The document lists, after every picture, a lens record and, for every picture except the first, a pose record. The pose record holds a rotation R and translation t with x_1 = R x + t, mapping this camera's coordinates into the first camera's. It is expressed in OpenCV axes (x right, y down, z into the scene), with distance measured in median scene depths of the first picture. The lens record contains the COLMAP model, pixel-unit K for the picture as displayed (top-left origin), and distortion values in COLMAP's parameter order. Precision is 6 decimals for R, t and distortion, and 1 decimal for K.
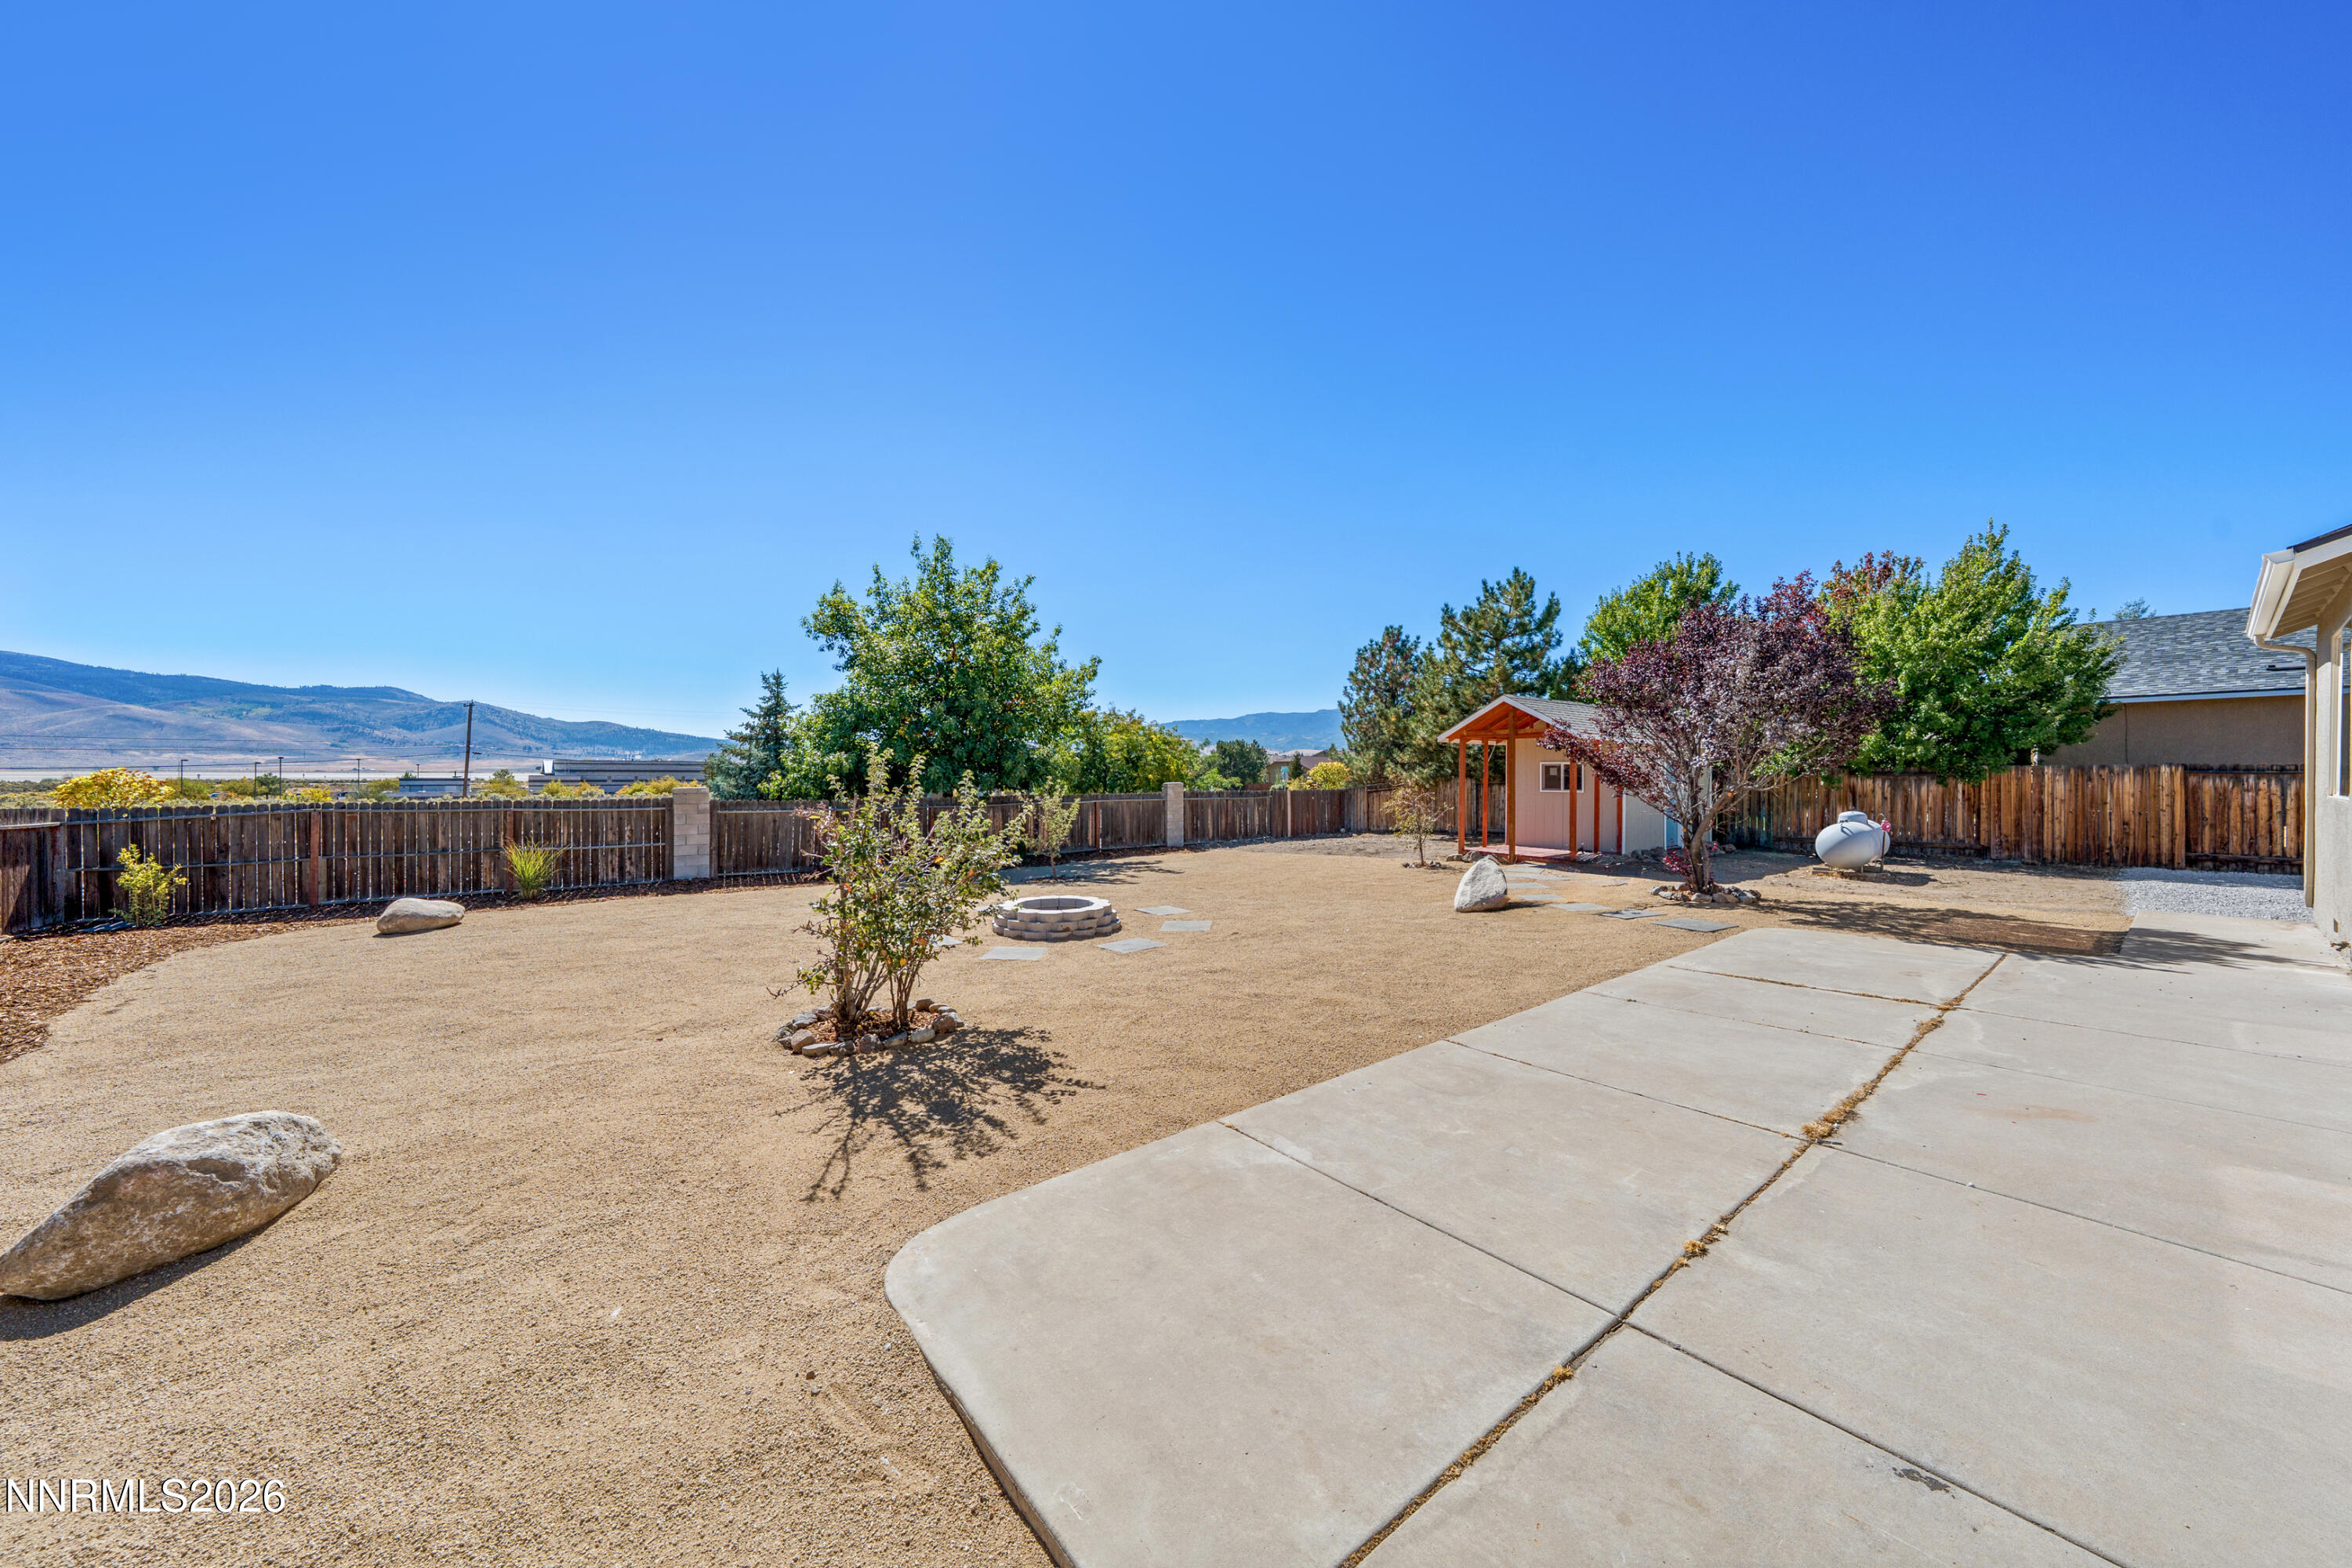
lens RADIAL K [[808.2, 0, 1164.8], [0, 808.2, 772.7], [0, 0, 1]] dist [0.004856, 0.000023]
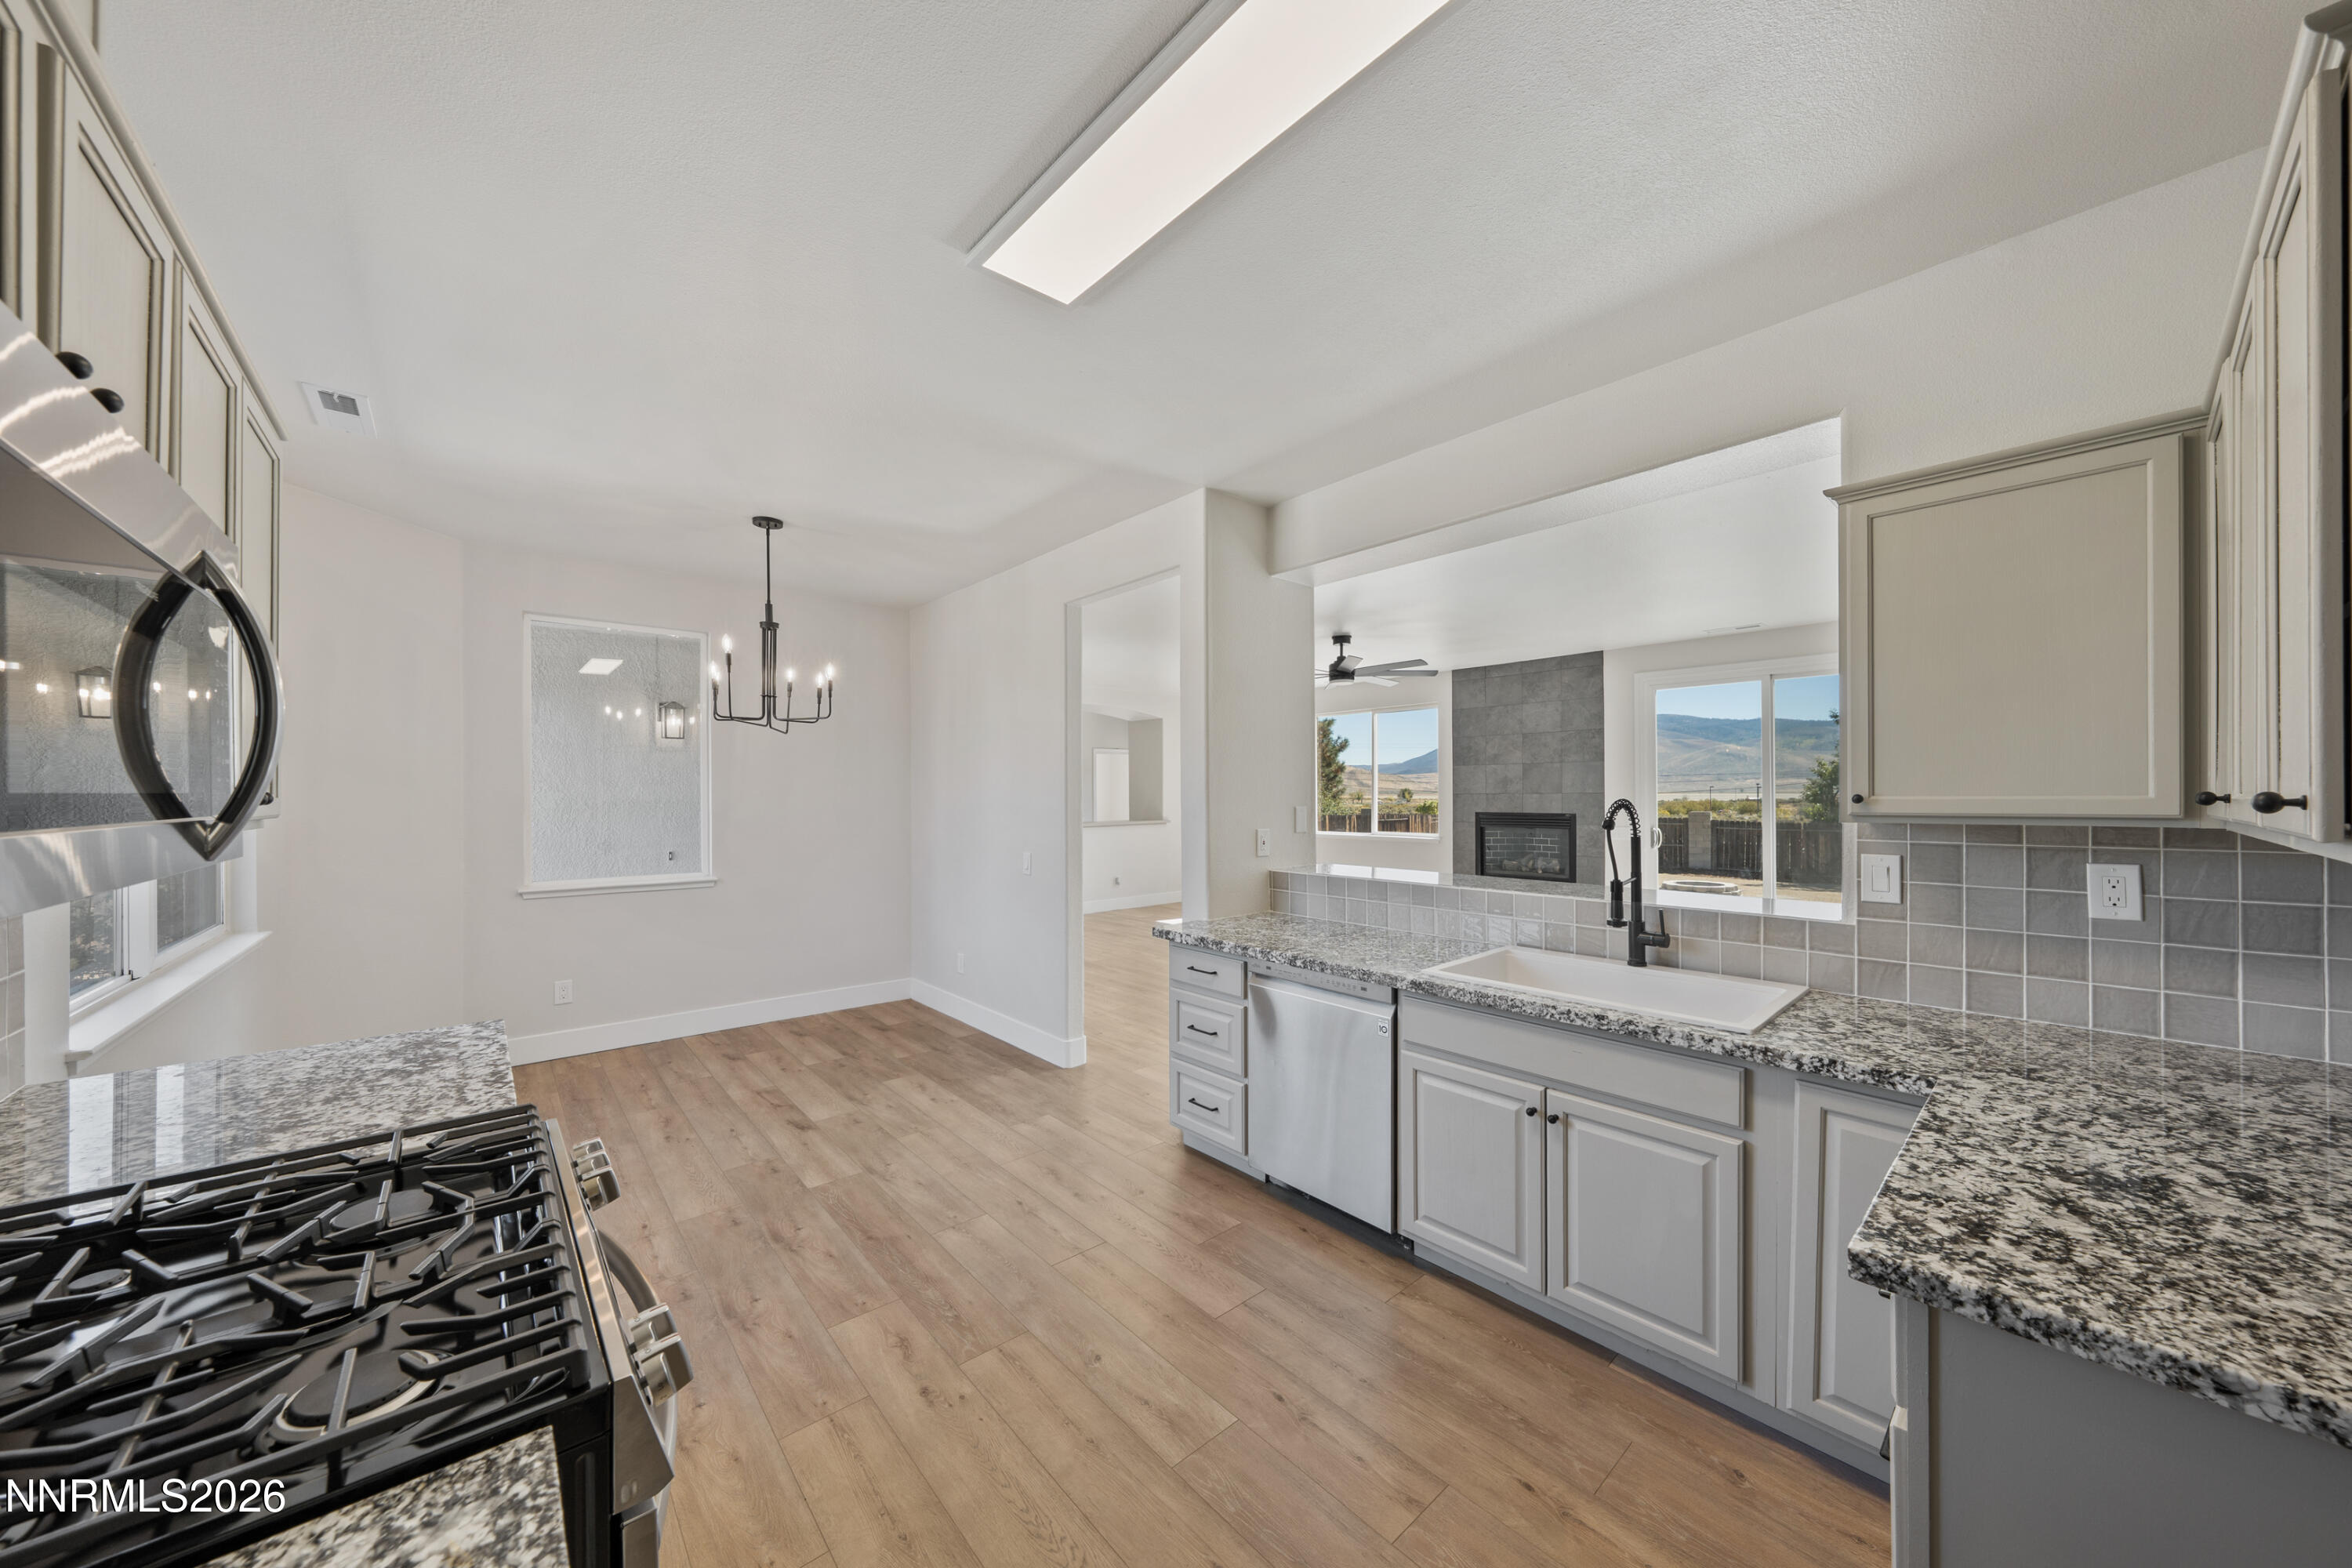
lens RADIAL K [[808.2, 0, 1190.4], [0, 808.2, 793.8], [0, 0, 1]] dist [0.004856, 0.000023]
pose [[0.075352, -0.003372, -0.997151, 0.949800], [0.004688, 0.999984, -0.003027, -0.013117], [0.997146, -0.004447, 0.075366, -0.100265]]
